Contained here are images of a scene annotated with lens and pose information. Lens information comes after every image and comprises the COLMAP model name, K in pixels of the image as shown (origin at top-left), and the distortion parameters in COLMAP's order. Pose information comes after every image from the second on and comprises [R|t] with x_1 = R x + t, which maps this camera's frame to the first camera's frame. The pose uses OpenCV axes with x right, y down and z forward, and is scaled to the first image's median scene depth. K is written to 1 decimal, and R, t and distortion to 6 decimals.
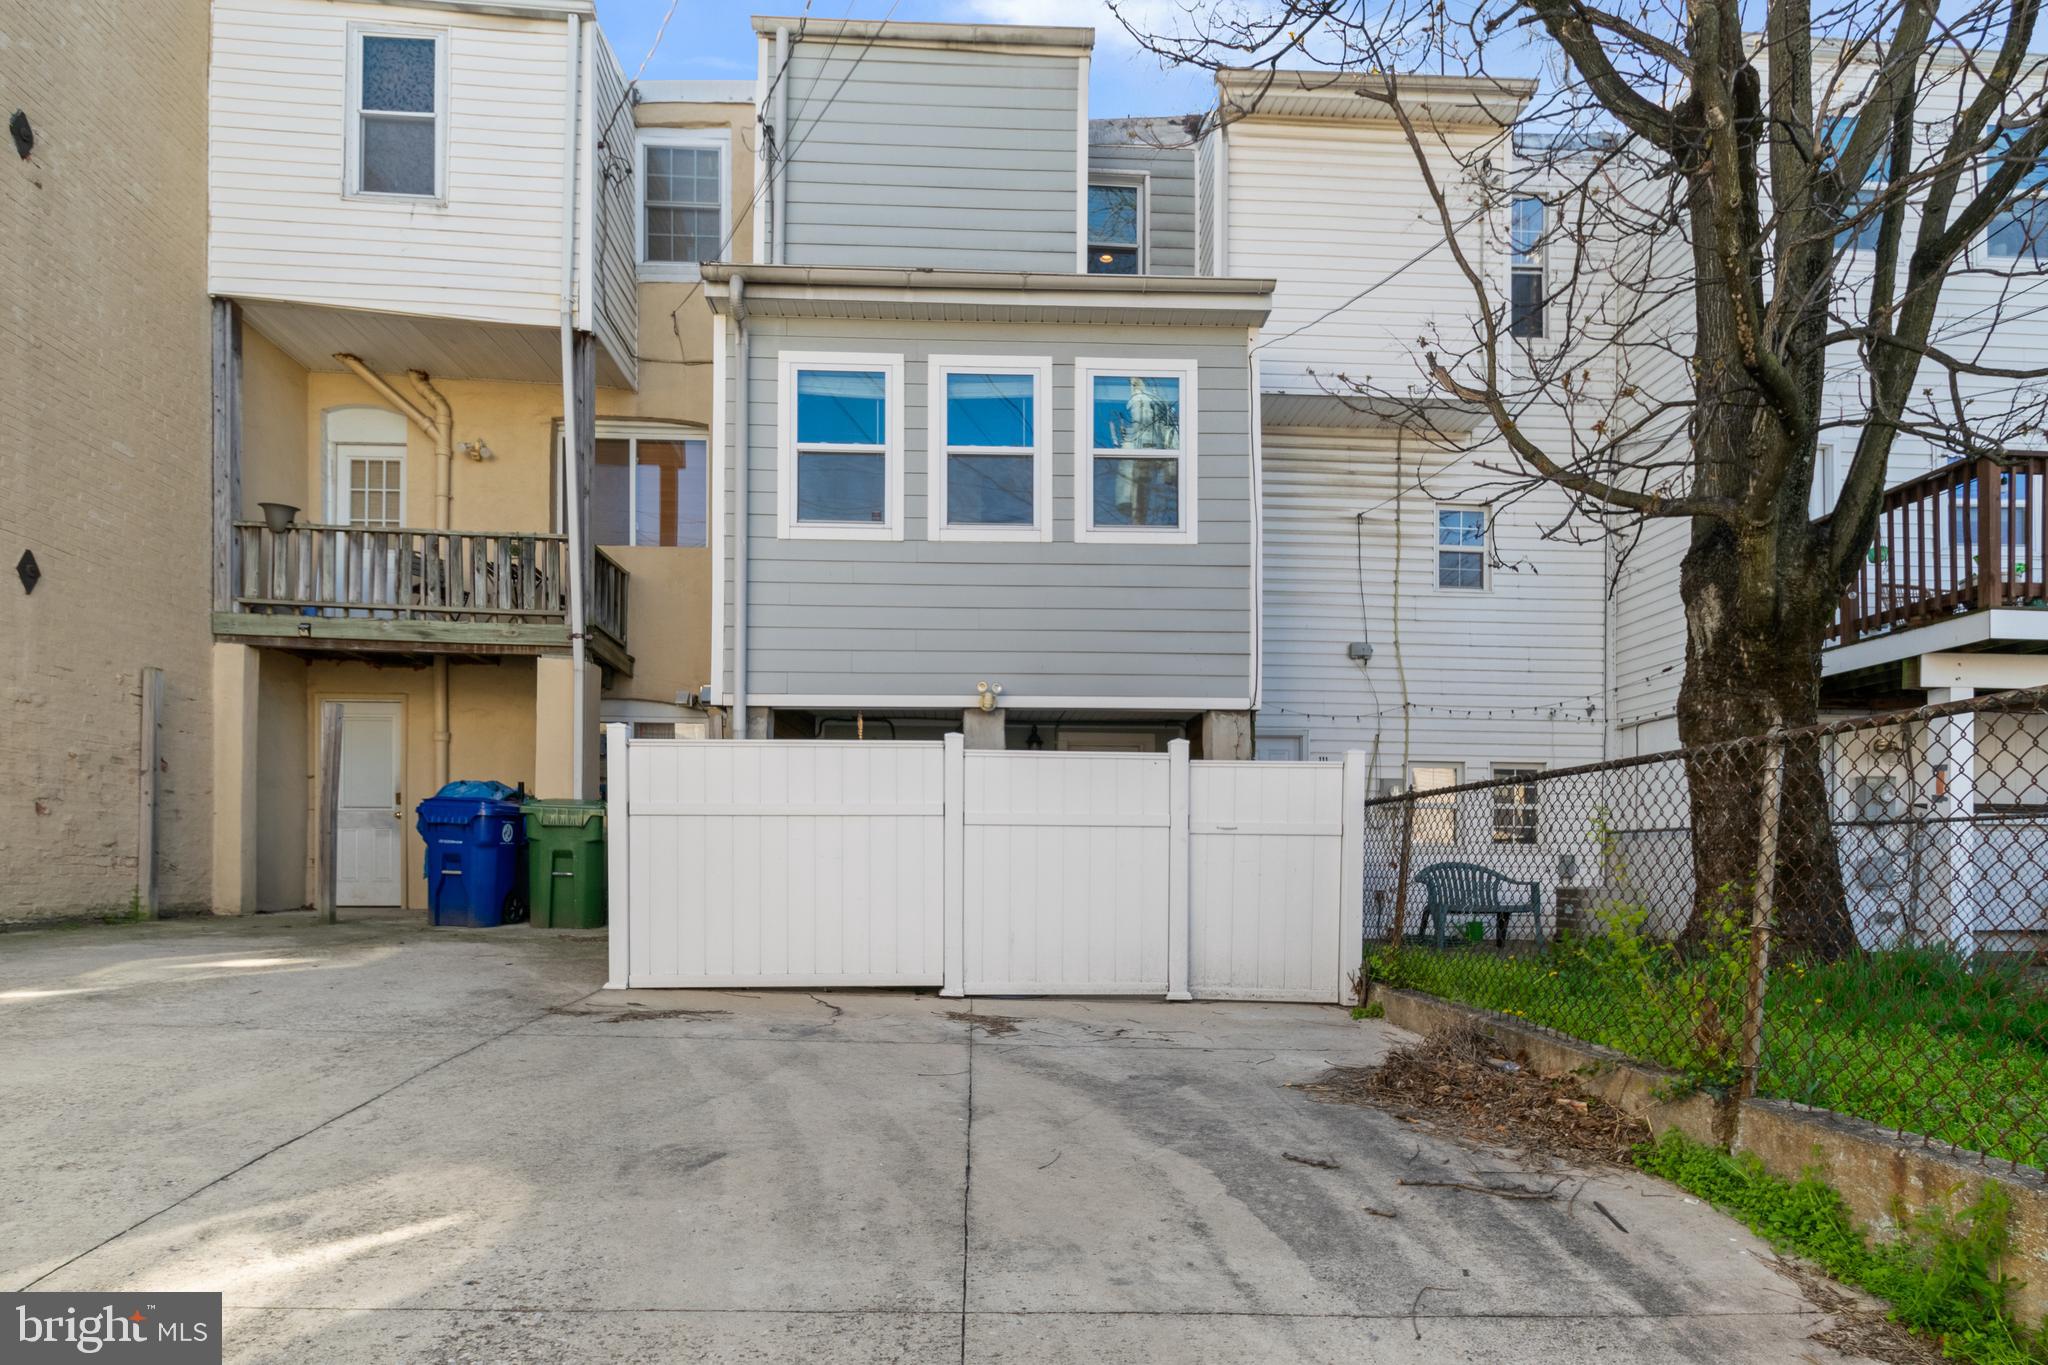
lens RADIAL K [[1106.8, 0, 1021.9], [0, 1106.8, 875.0], [0, 0, 1]] dist [0.005319, -0.001285]
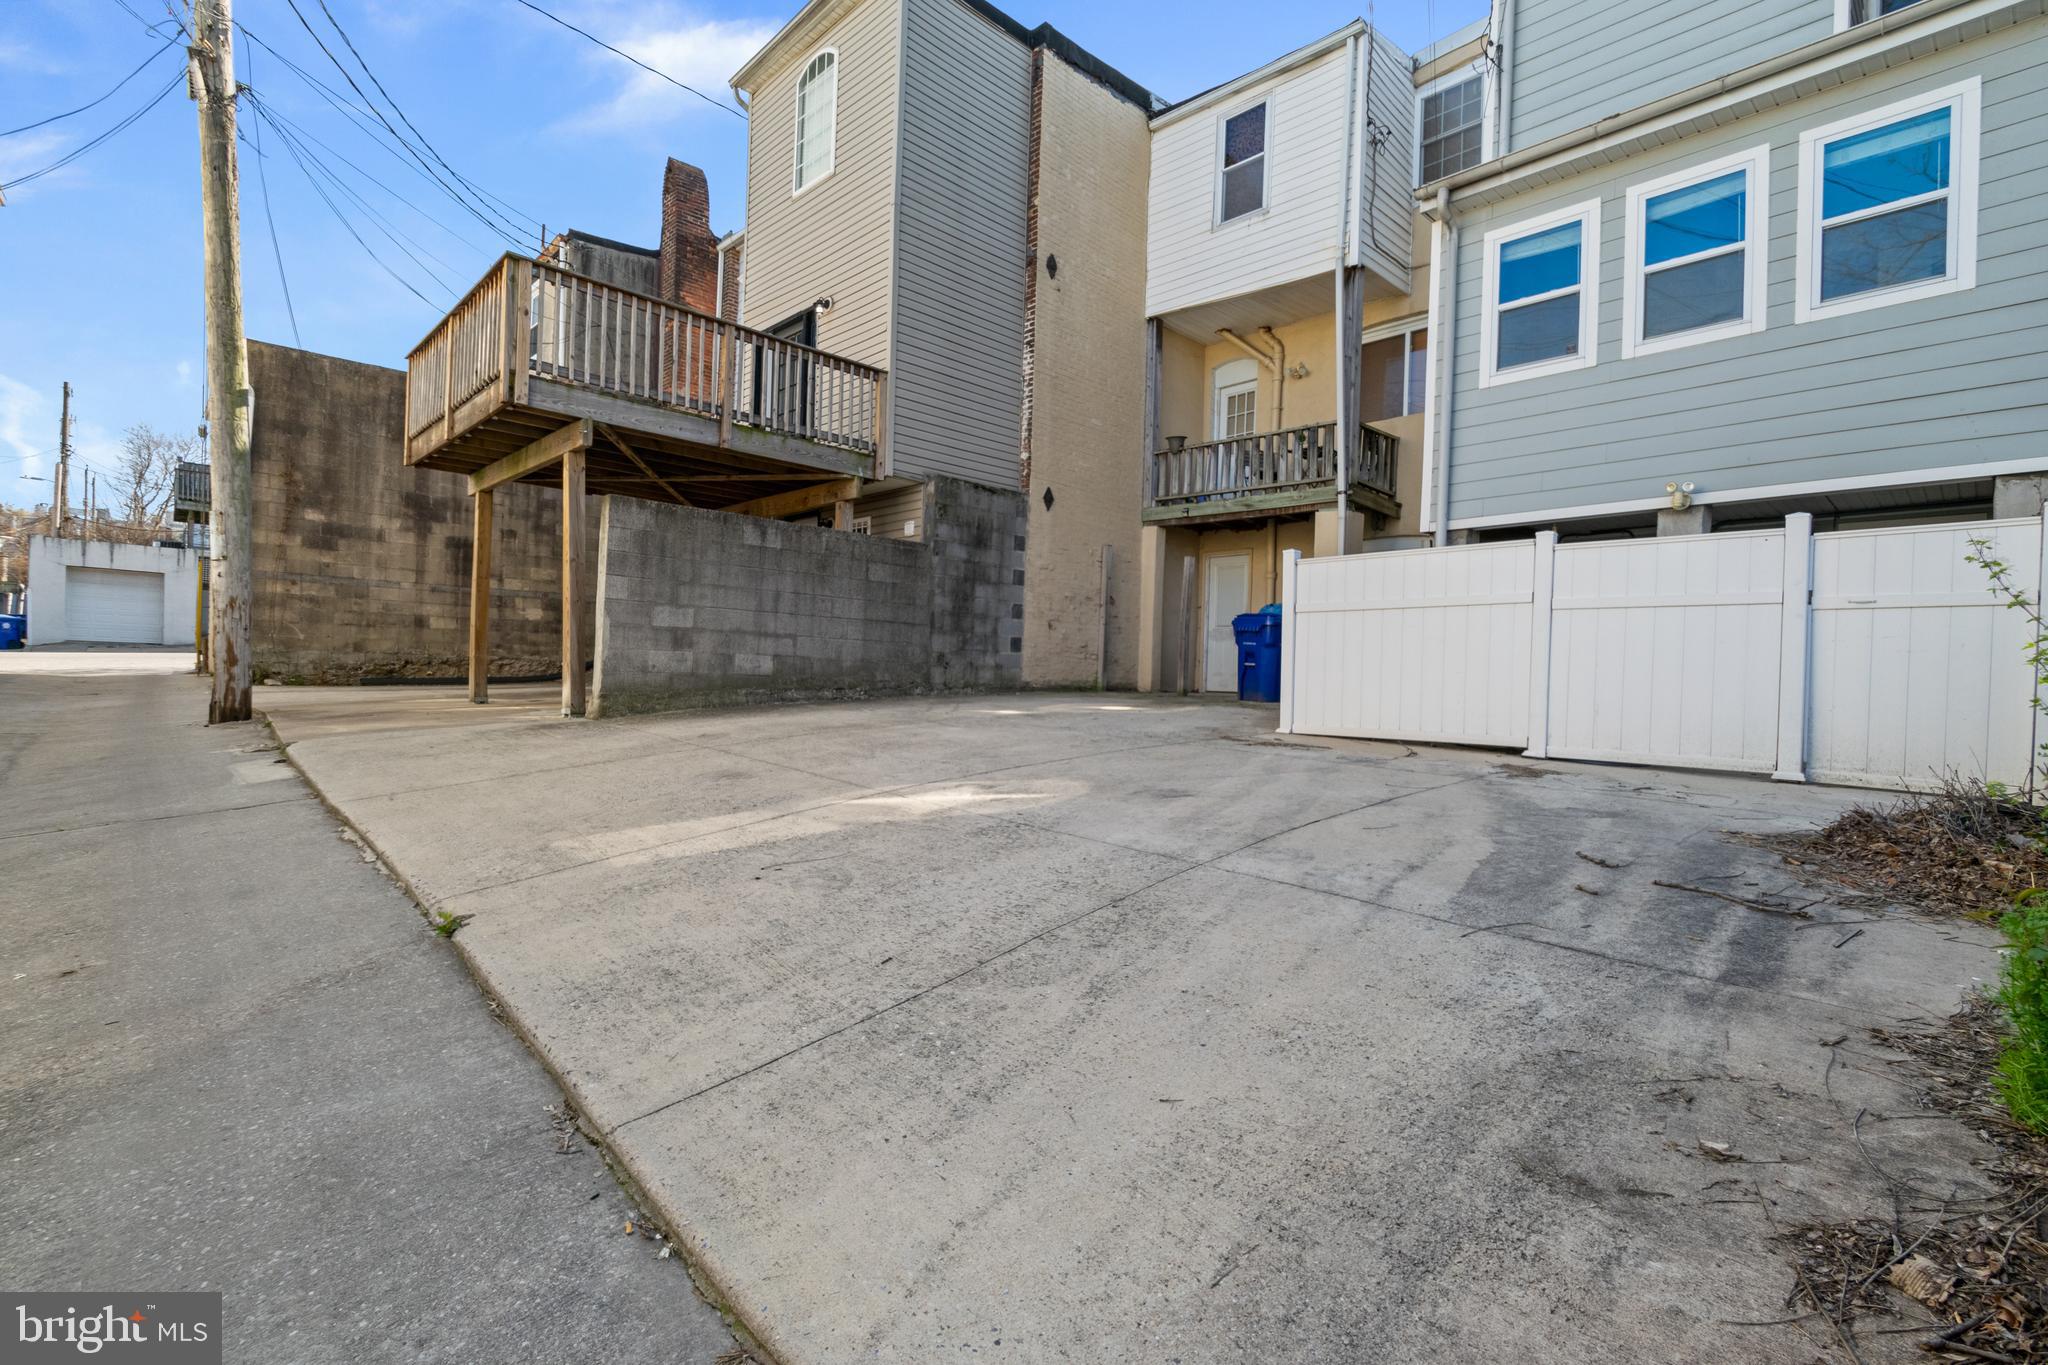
lens RADIAL K [[921.0, 0, 1015.8], [0, 921.0, 702.4], [0, 0, 1]] dist [-0.001707, -0.001359]
pose [[0.642631, 0.035245, -0.765364, 0.233007], [-0.033862, 0.999272, 0.017585, 0.038319], [0.765427, 0.014616, 0.643357, -0.032308]]
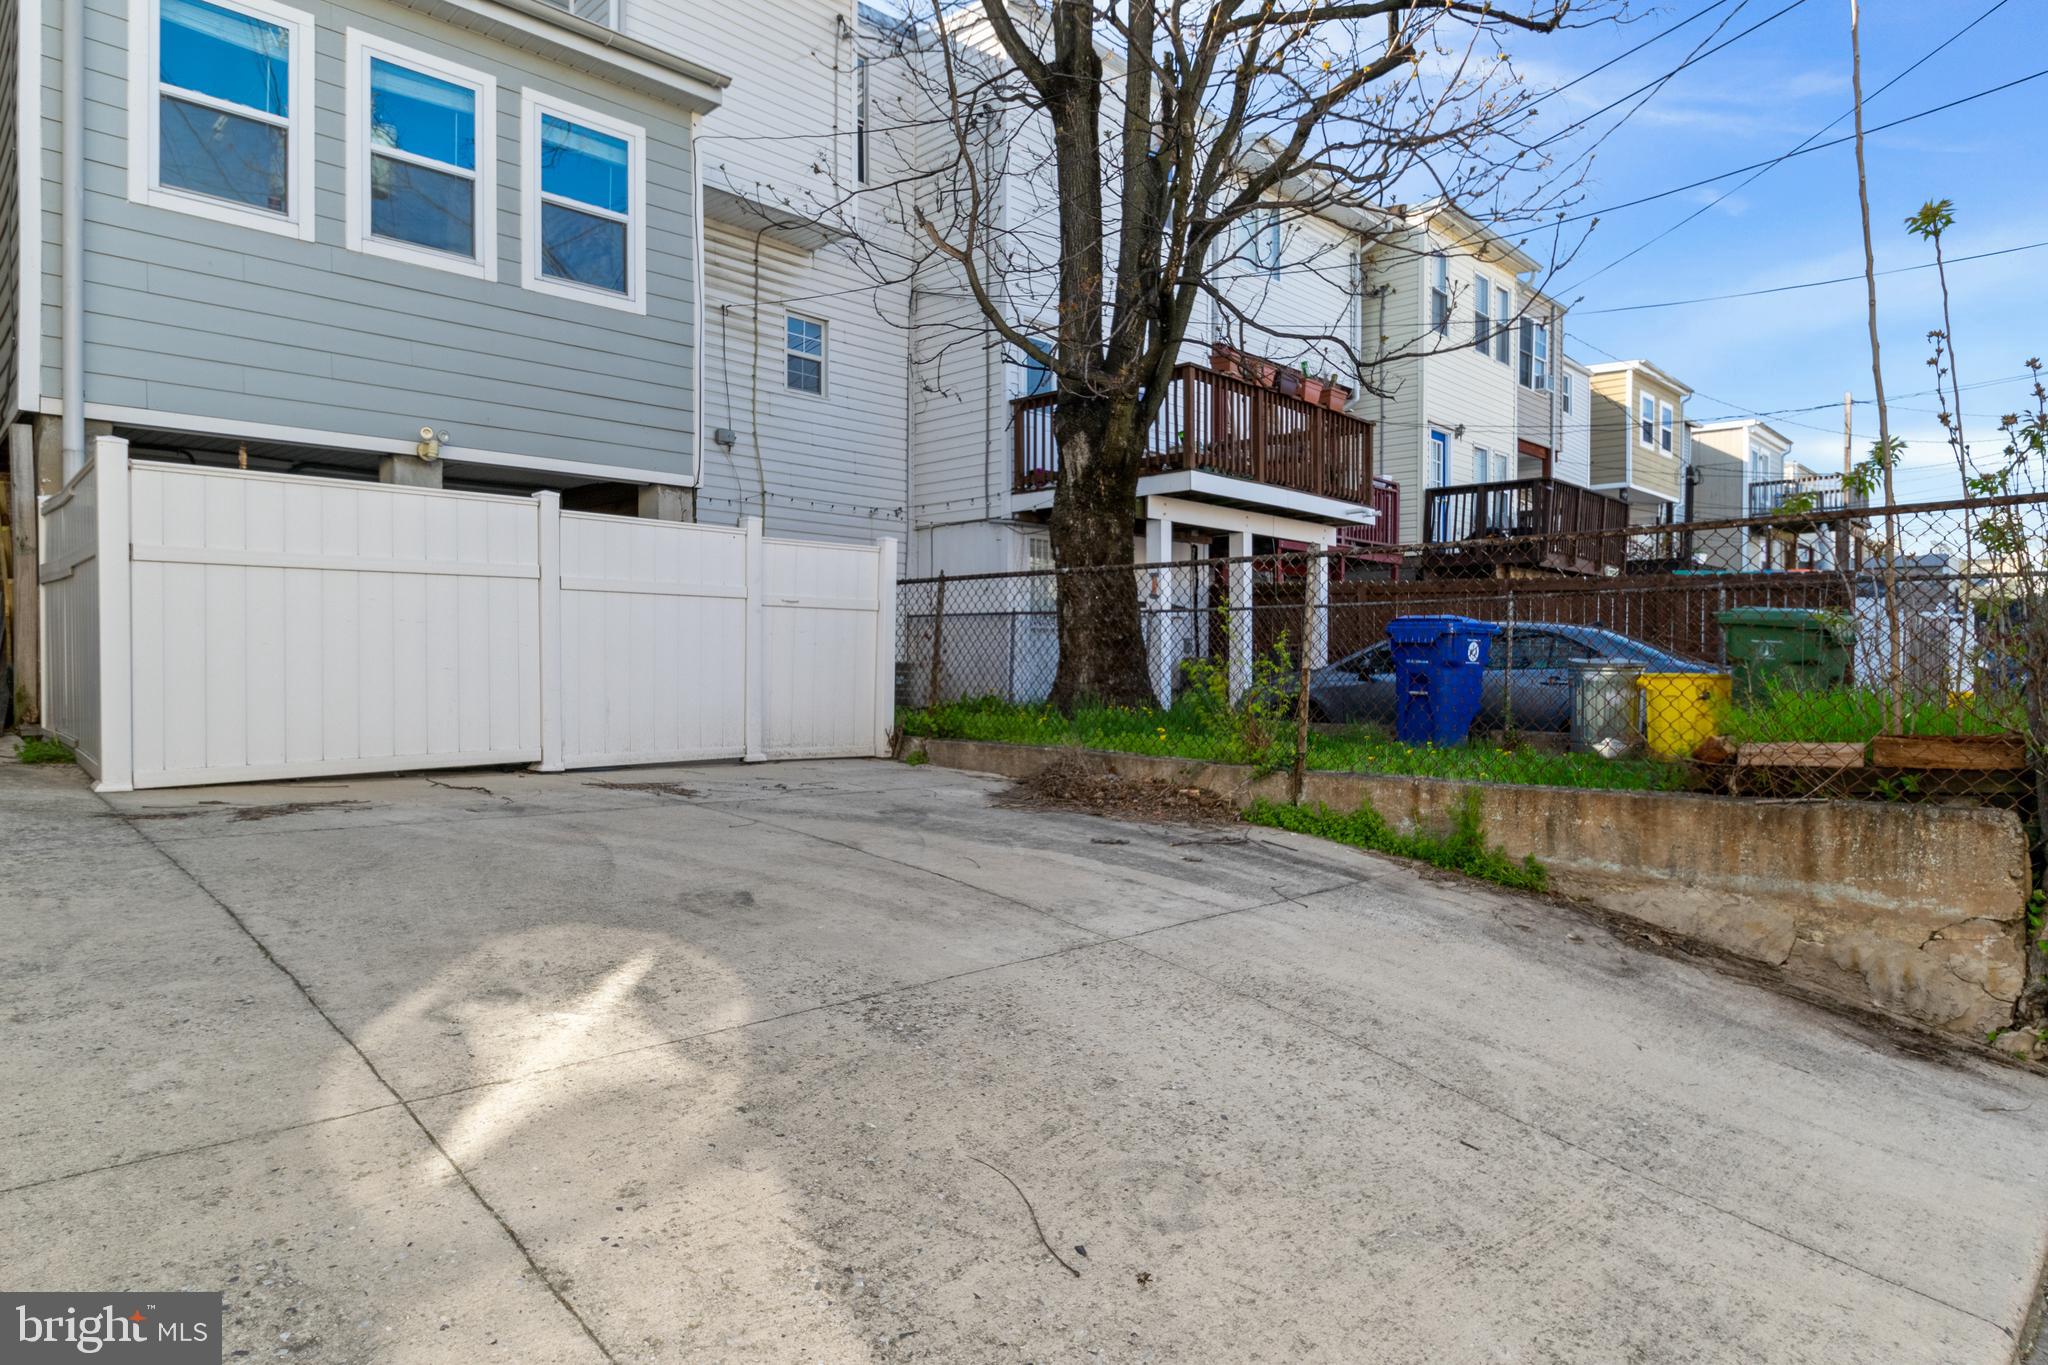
lens RADIAL K [[1181.6, 0, 996.1], [0, 1181.6, 682.0], [0, 0, 1]] dist [0.003632, -0.001085]
pose [[0.737385, -0.016401, 0.675273, -0.328148], [0.005666, 0.999820, 0.018096, 0.012520], [-0.675448, -0.009518, 0.737346, 0.003057]]
